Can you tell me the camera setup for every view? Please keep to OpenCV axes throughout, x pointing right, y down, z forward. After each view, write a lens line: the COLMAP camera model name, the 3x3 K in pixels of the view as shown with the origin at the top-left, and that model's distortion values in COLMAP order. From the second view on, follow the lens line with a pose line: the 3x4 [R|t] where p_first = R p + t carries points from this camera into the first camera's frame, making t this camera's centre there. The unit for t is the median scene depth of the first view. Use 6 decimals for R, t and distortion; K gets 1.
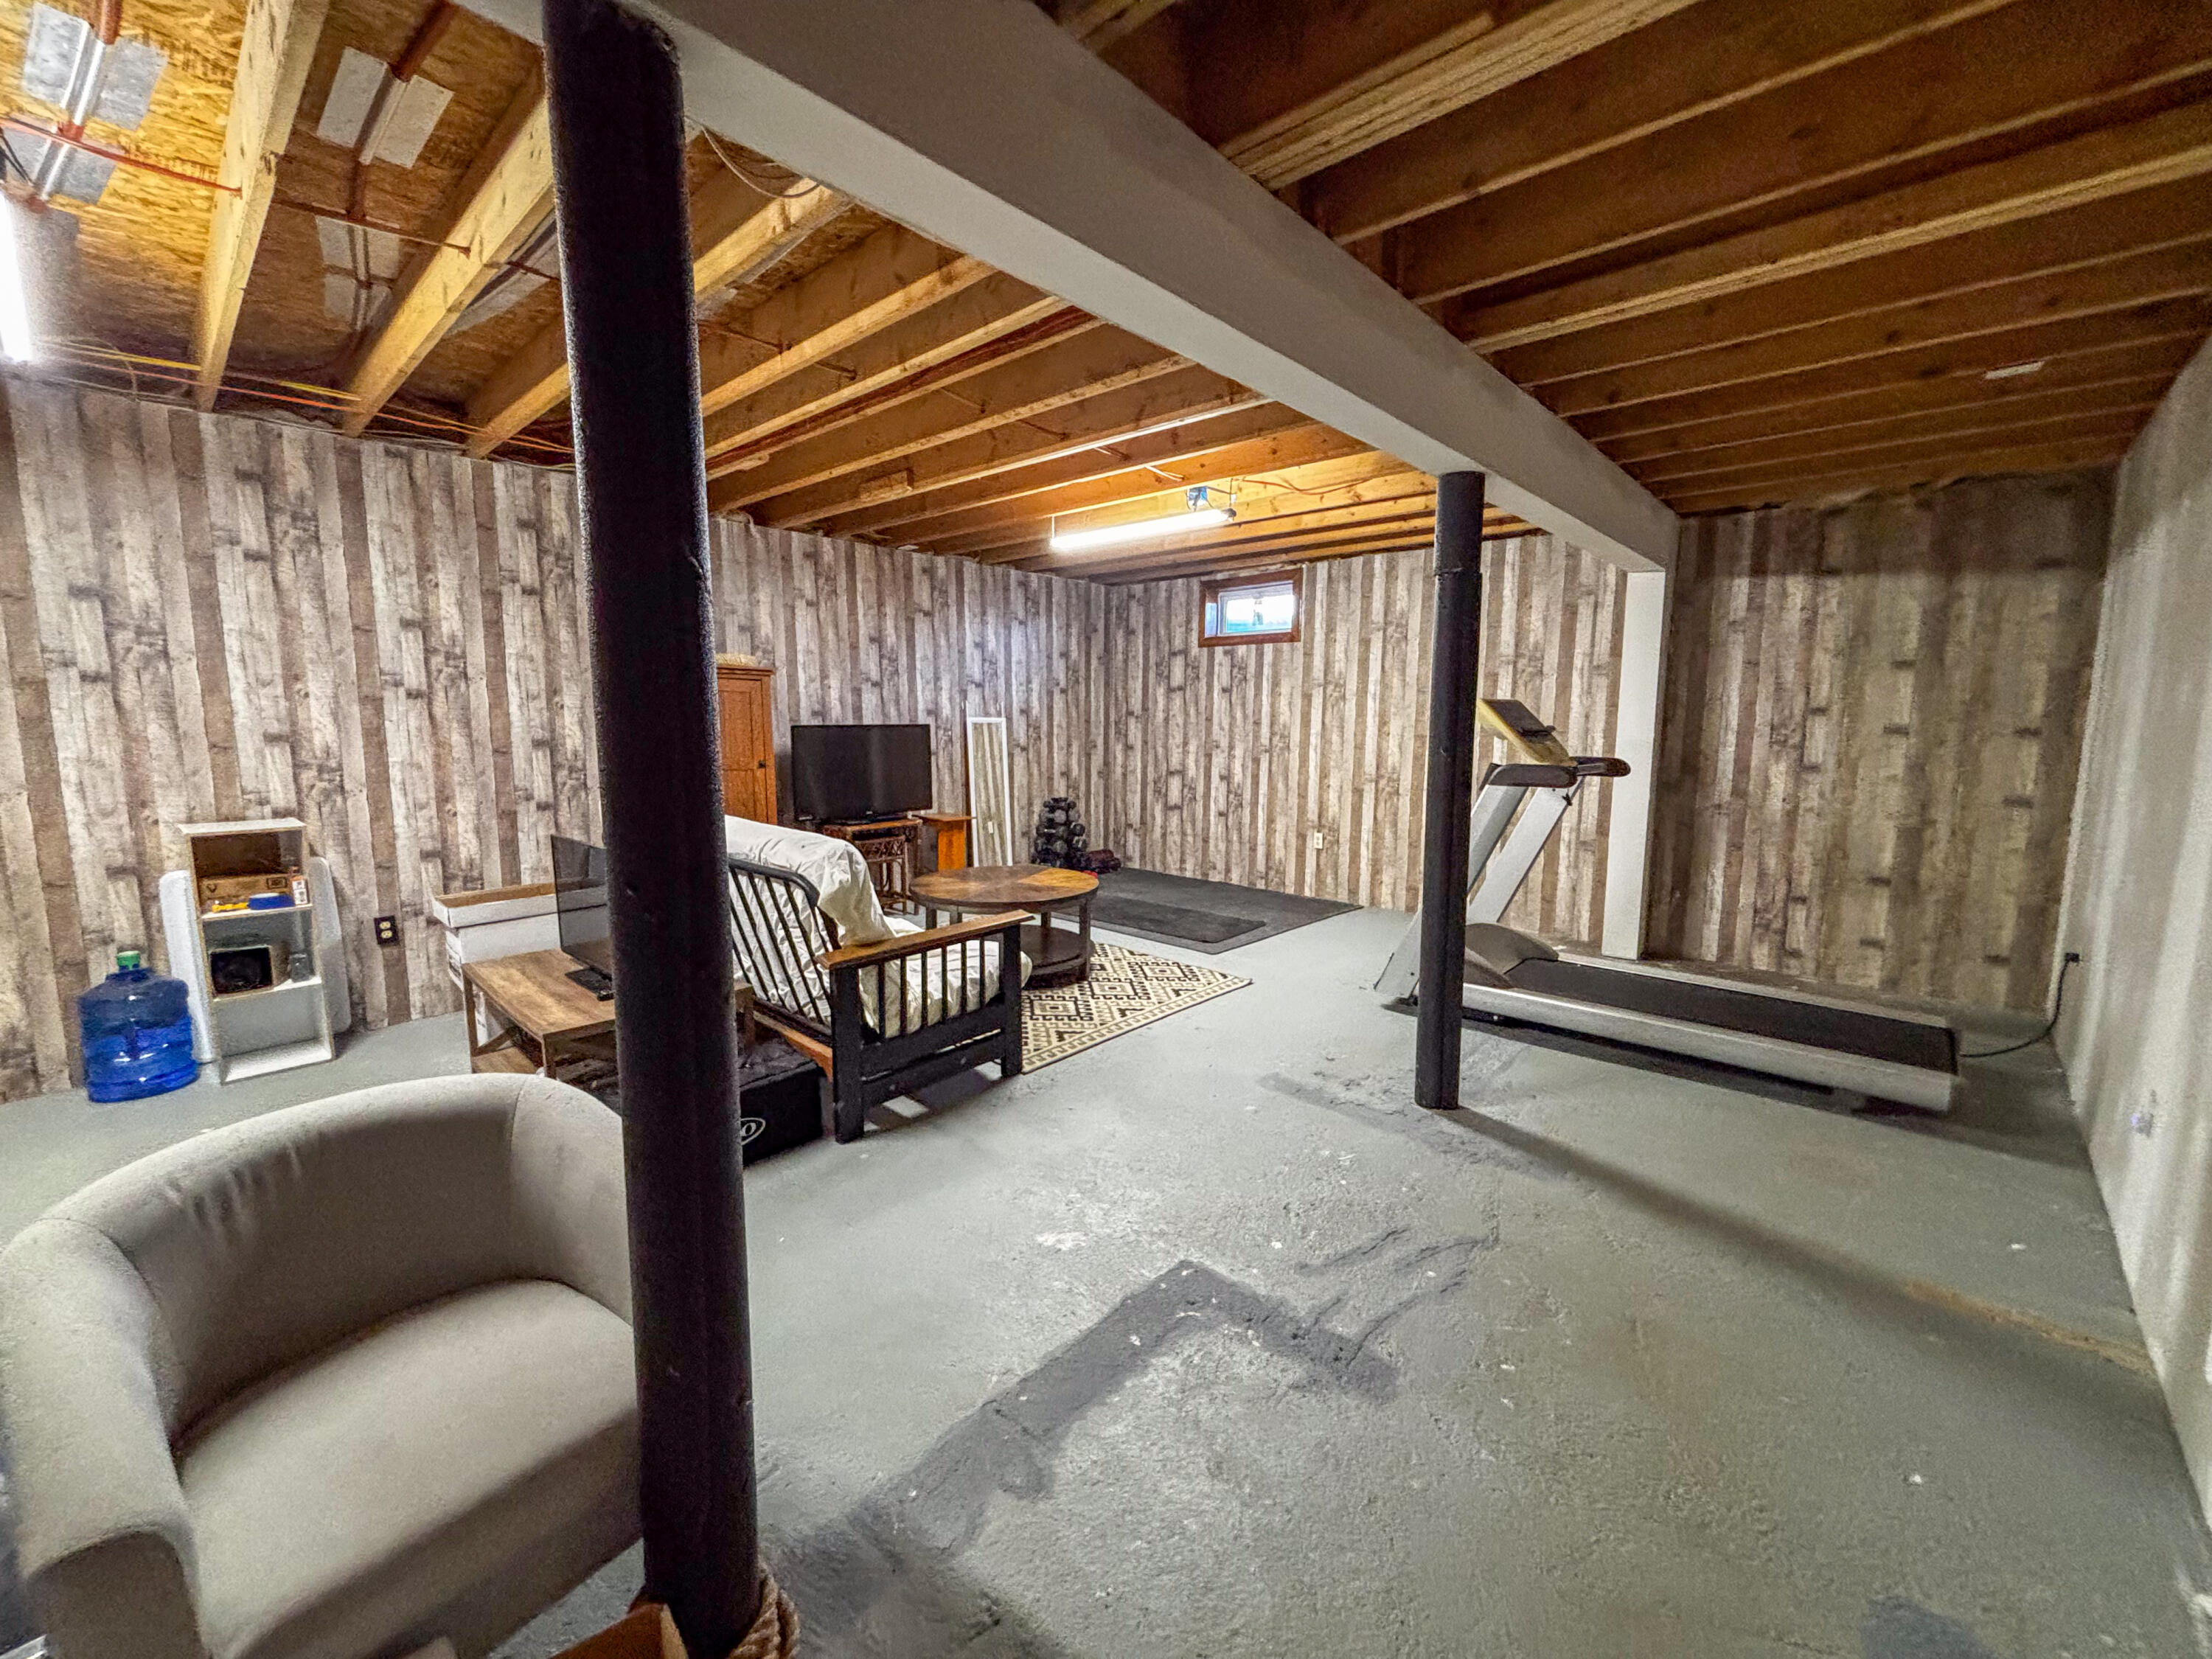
lens RADIAL K [[898.0, 0, 1102.5], [0, 898.0, 843.1], [0, 0, 1]] dist [0.001983, -0.000099]
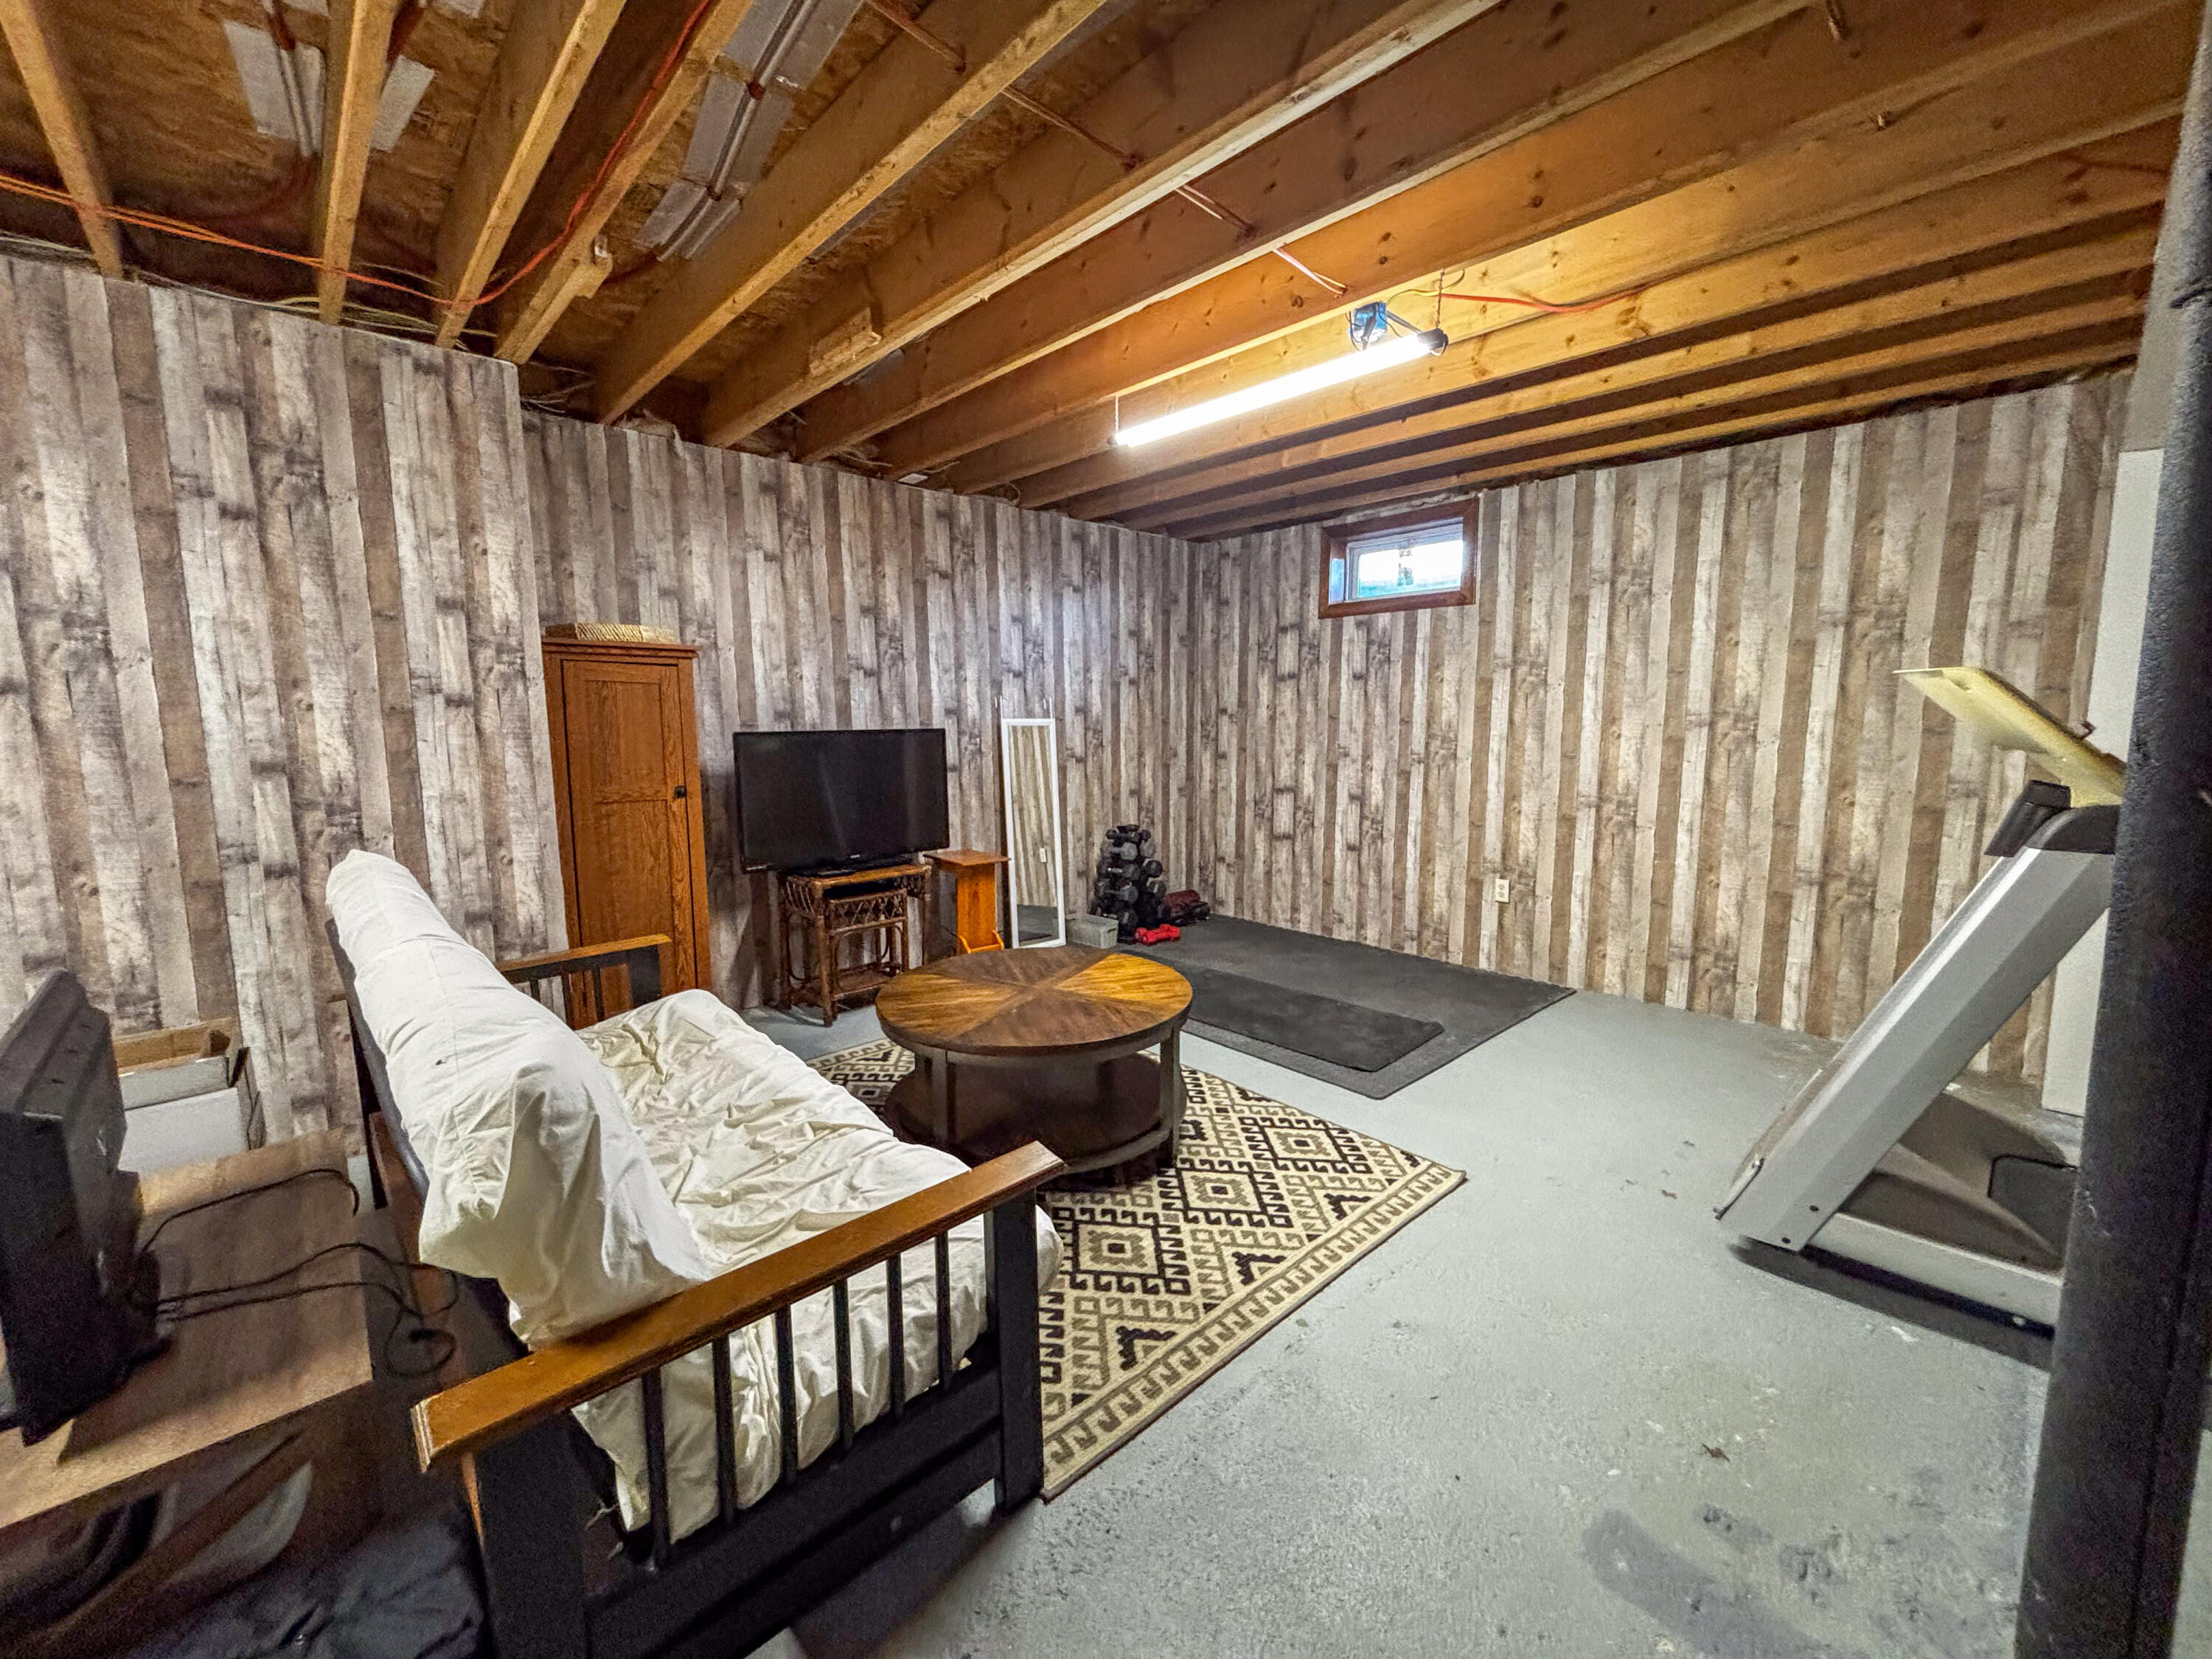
lens RADIAL K [[898.0, 0, 1107.9], [0, 898.0, 826.7], [0, 0, 1]] dist [0.001983, -0.000099]
pose [[0.997341, -0.001479, -0.072859, -0.012570], [0.000097, 0.999820, -0.018981, -0.041051], [0.072874, 0.018923, 0.997162, 0.302501]]
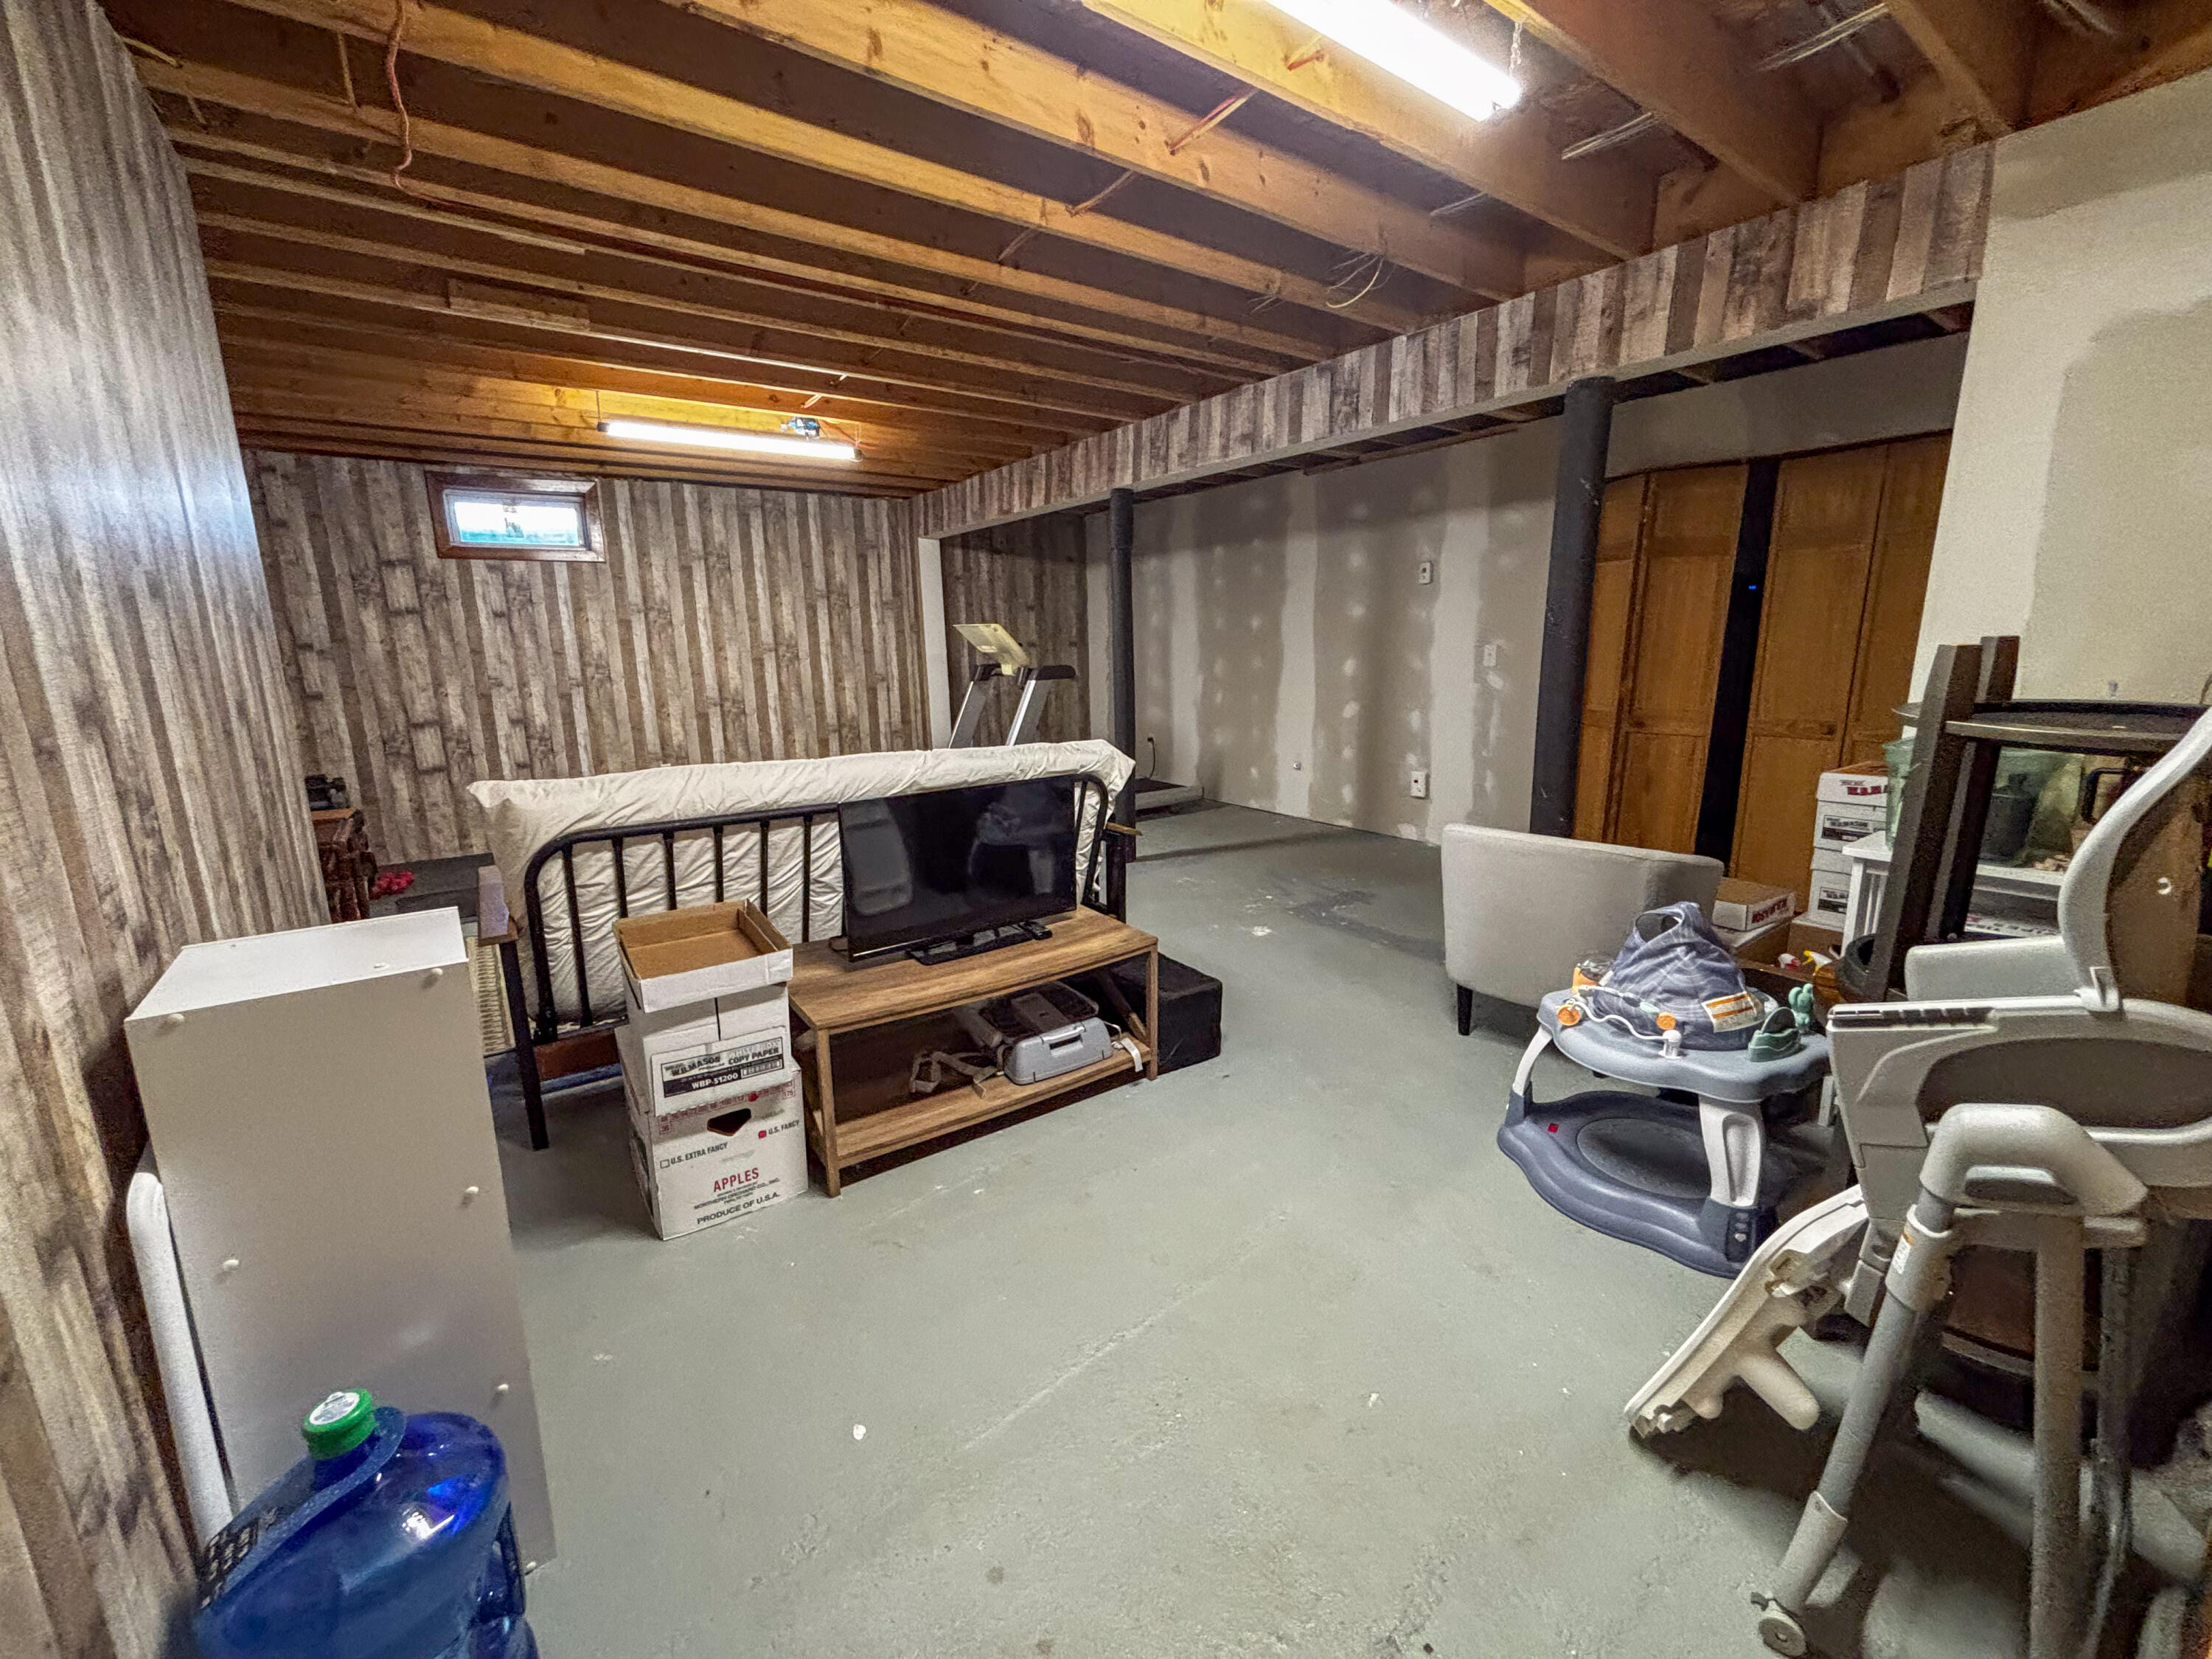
lens RADIAL K [[898.0, 0, 1127.7], [0, 898.0, 830.5], [0, 0, 1]] dist [0.001983, -0.000099]
pose [[0.180418, -0.213712, 0.960092, -0.664076], [0.160922, 0.969371, 0.185537, -0.044161], [-0.970337, 0.121026, 0.209283, 0.331527]]
